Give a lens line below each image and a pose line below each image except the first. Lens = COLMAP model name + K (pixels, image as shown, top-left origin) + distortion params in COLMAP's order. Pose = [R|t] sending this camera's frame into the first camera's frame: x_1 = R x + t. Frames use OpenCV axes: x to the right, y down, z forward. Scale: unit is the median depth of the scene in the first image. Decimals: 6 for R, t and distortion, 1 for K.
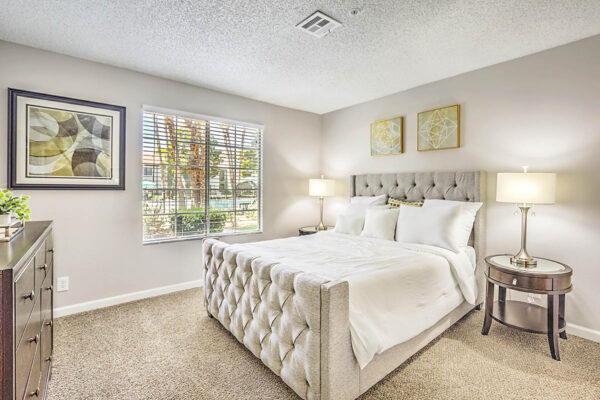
lens RADIAL K [[274.8, 0, 293.5], [0, 274.8, 191.3], [0, 0, 1]] dist [-0.023819, 0.002862]
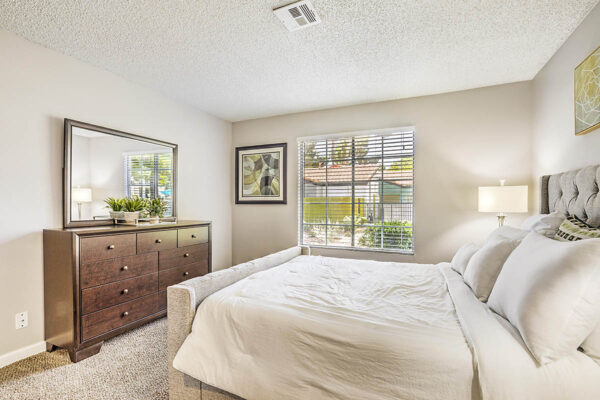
lens RADIAL K [[274.8, 0, 299.4], [0, 274.8, 202.9], [0, 0, 1]] dist [-0.023819, 0.002862]
pose [[0.481097, -0.009181, -0.876619, 0.660858], [-0.000259, 0.999944, -0.010615, 0.003656], [0.876667, 0.005334, 0.481068, 0.439829]]
